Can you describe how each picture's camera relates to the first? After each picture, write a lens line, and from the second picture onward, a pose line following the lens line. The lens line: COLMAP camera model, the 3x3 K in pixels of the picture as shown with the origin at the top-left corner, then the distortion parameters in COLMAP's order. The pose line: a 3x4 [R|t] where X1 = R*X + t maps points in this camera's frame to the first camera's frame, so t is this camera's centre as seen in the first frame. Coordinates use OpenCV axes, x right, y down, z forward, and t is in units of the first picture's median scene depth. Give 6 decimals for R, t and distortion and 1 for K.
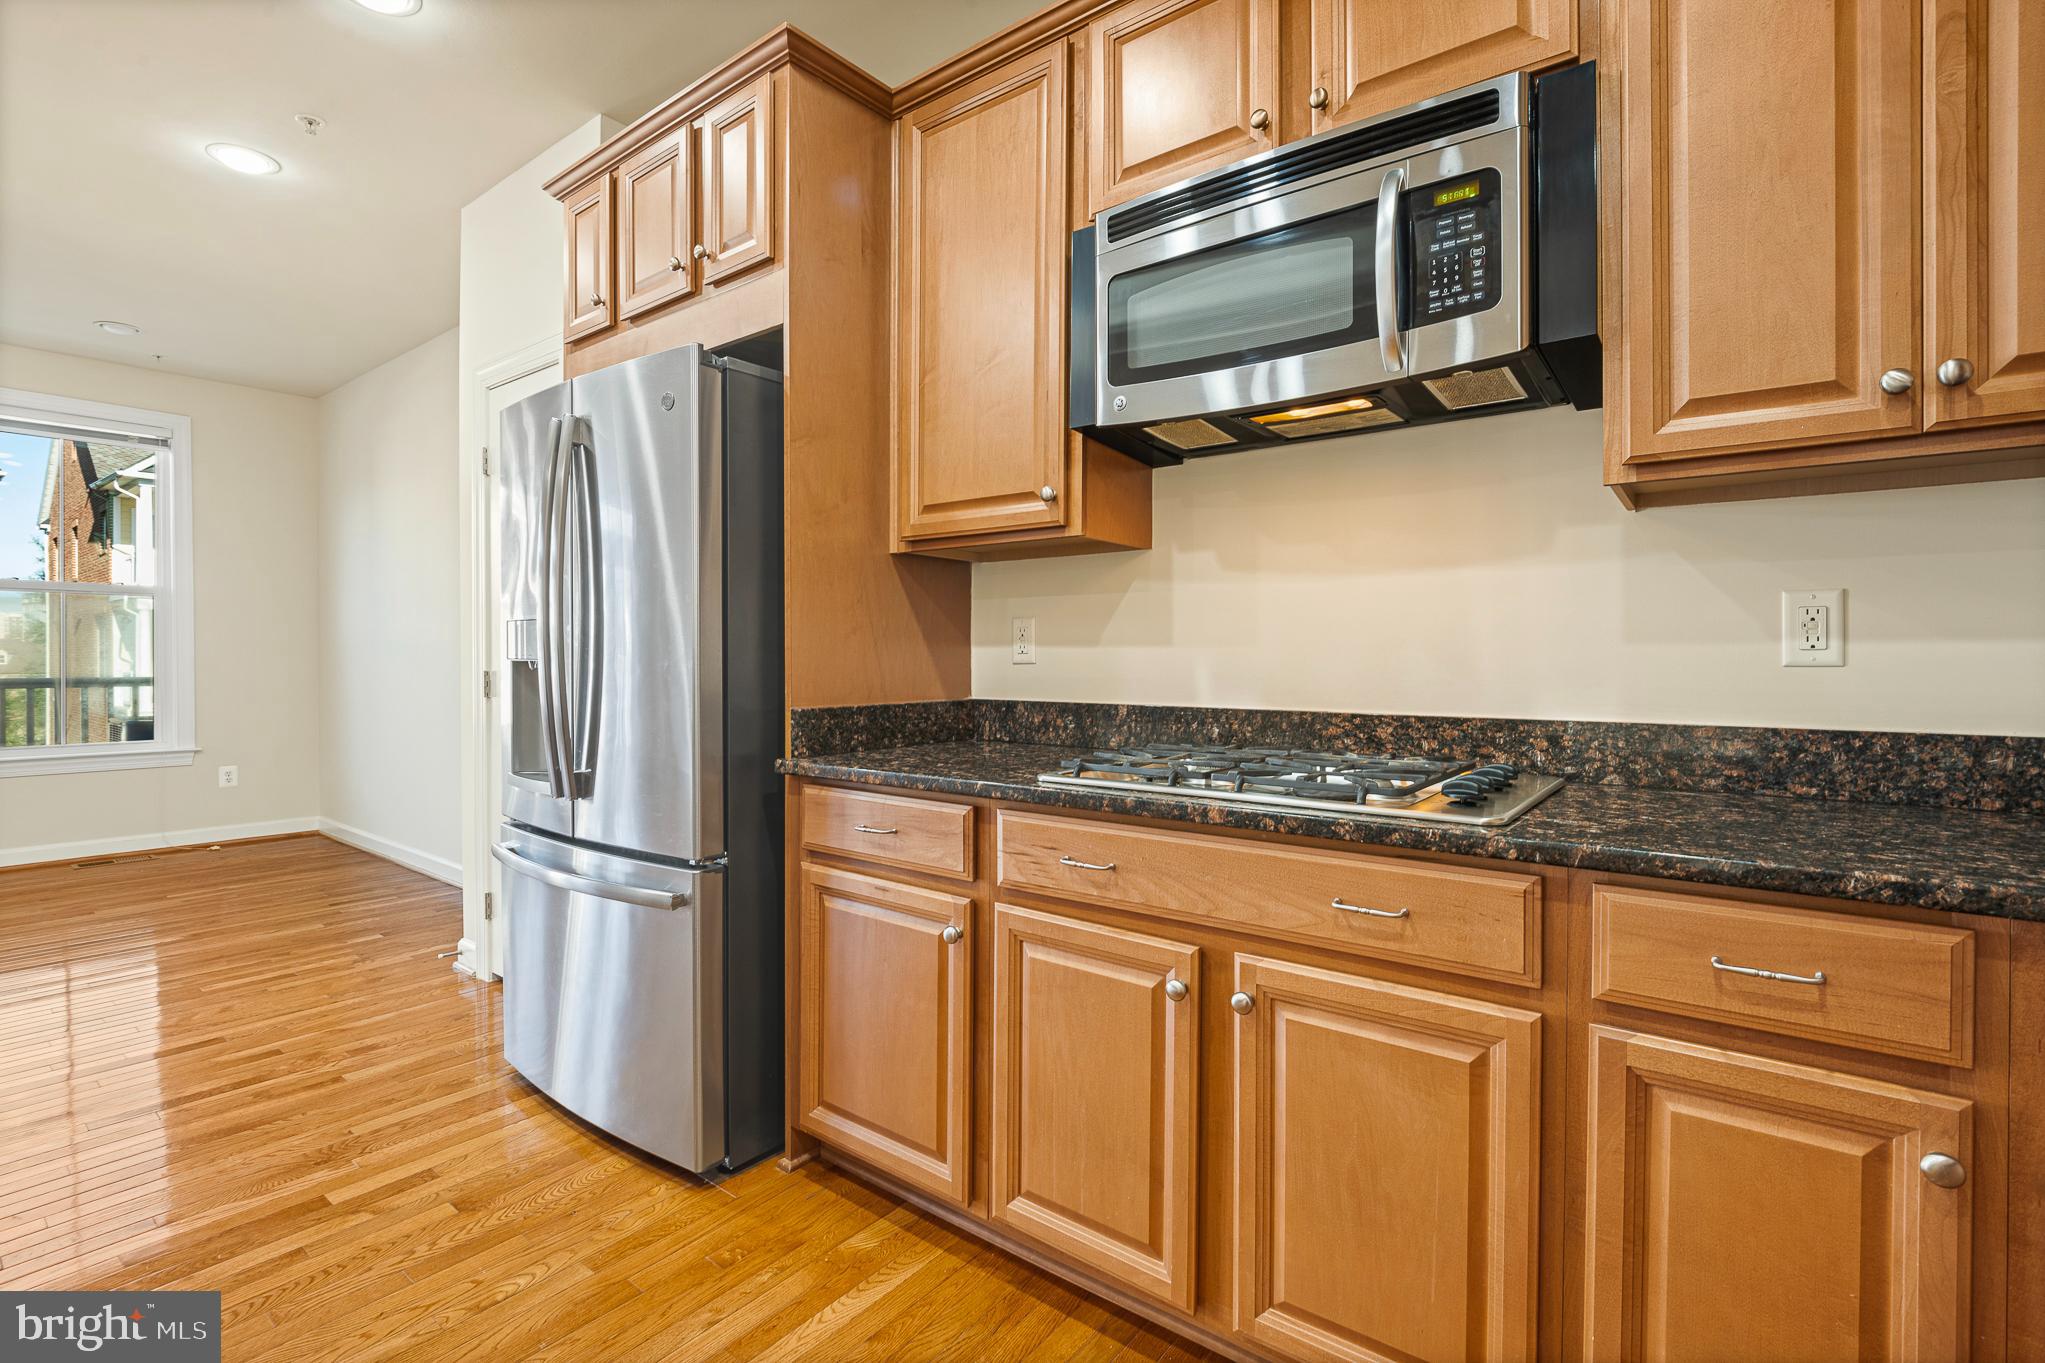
lens RADIAL K [[937.1, 0, 1021.2], [0, 937.1, 663.4], [0, 0, 1]] dist [0.003674, -0.000427]
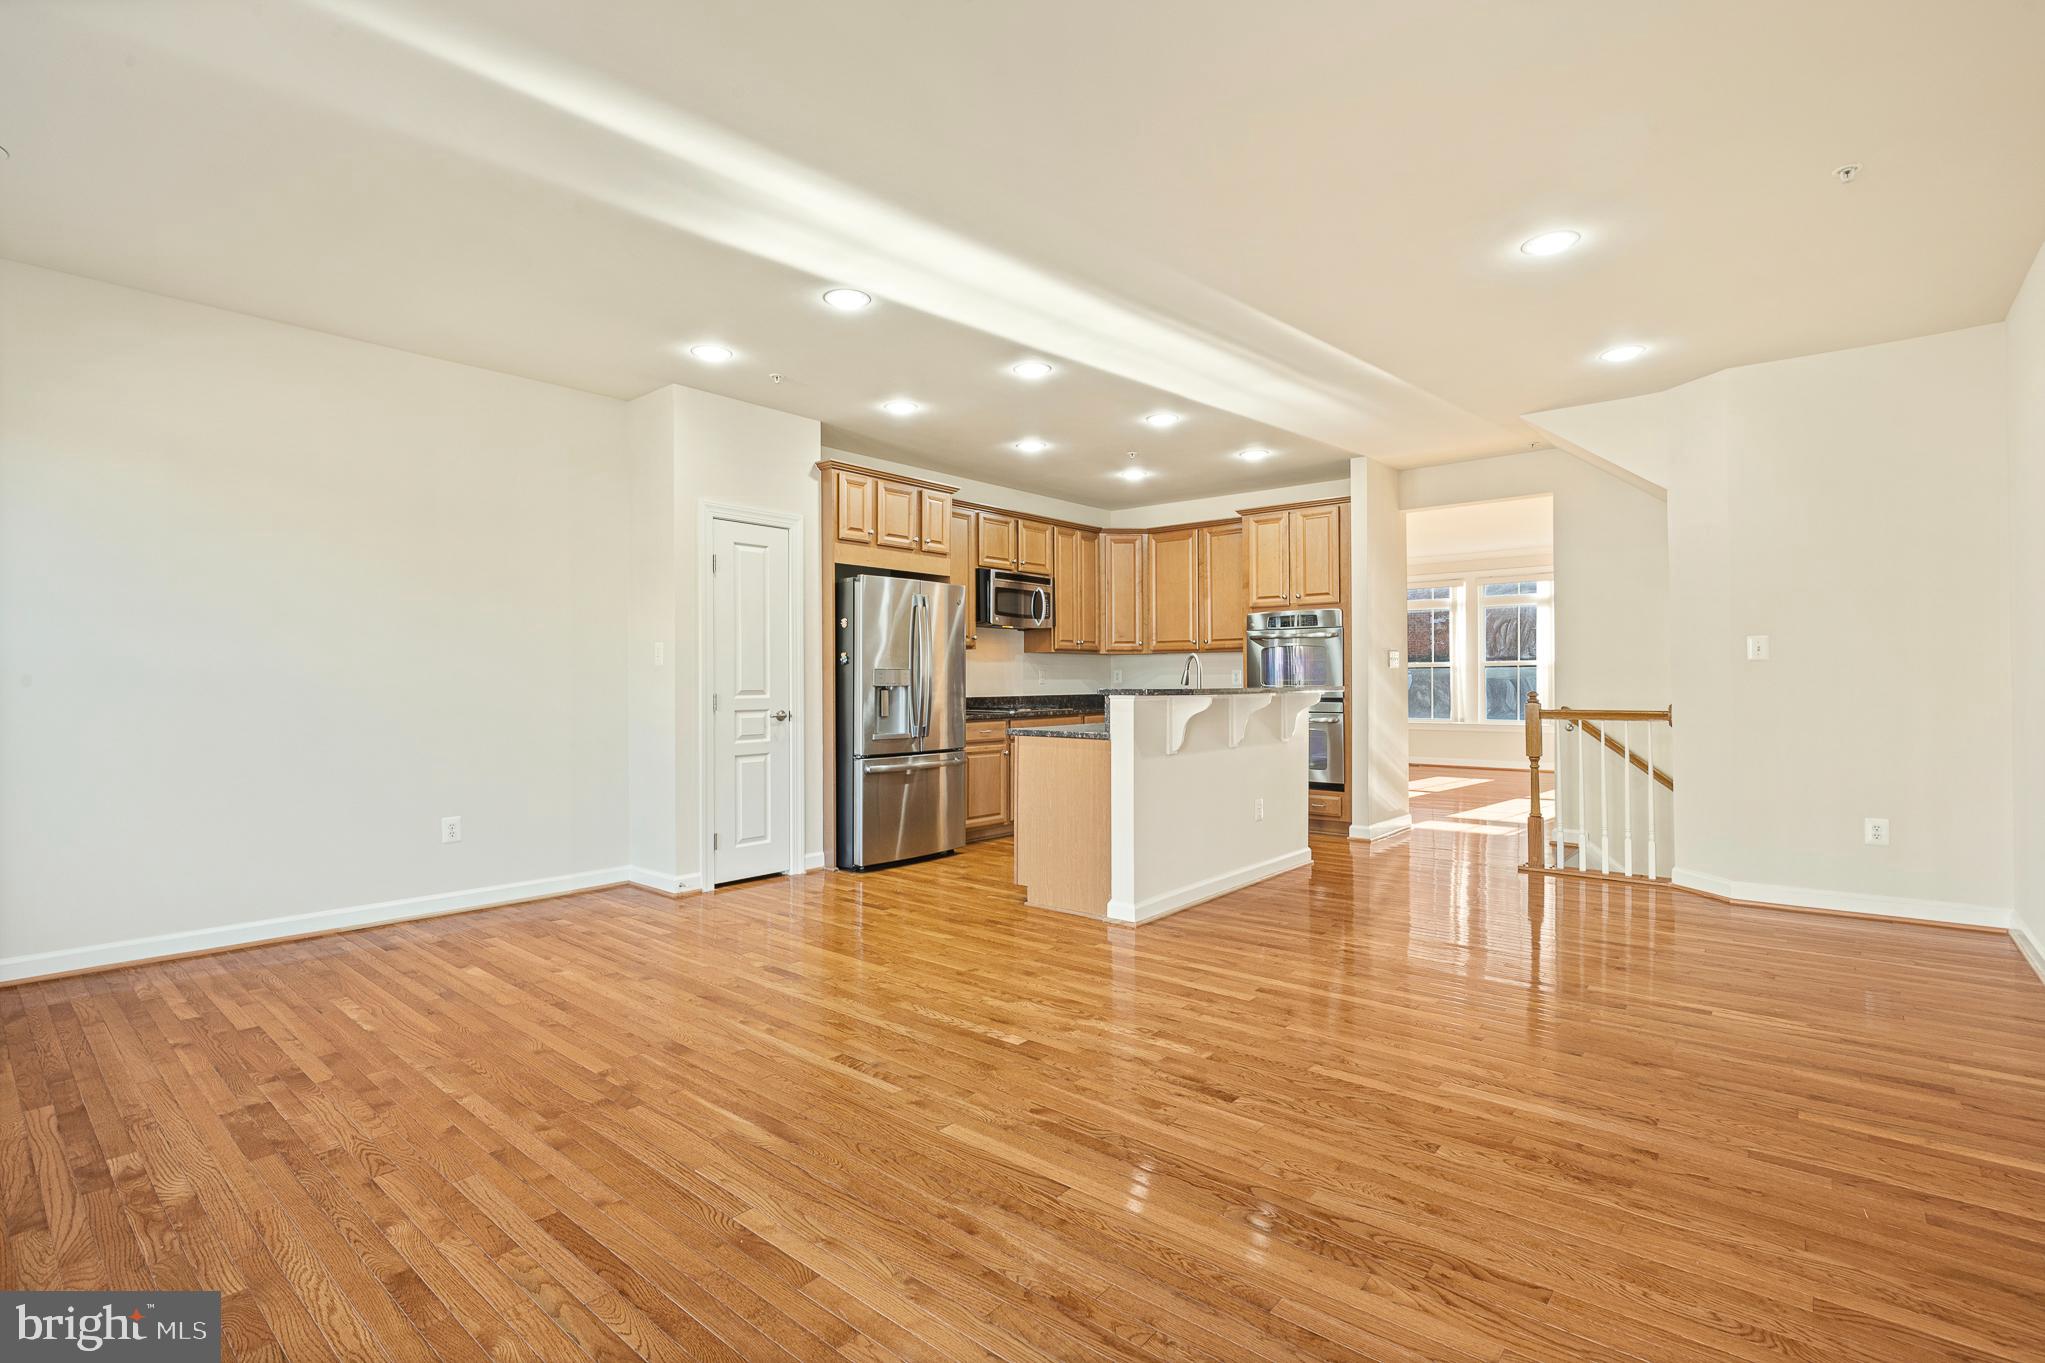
lens RADIAL K [[937.1, 0, 1021.2], [0, 937.1, 663.4], [0, 0, 1]] dist [0.003674, -0.000427]
pose [[0.041539, 0.013285, 0.999049, -4.279359], [0.007198, 0.999882, -0.013595, -0.039055], [-0.999111, 0.007756, 0.041438, 0.824317]]
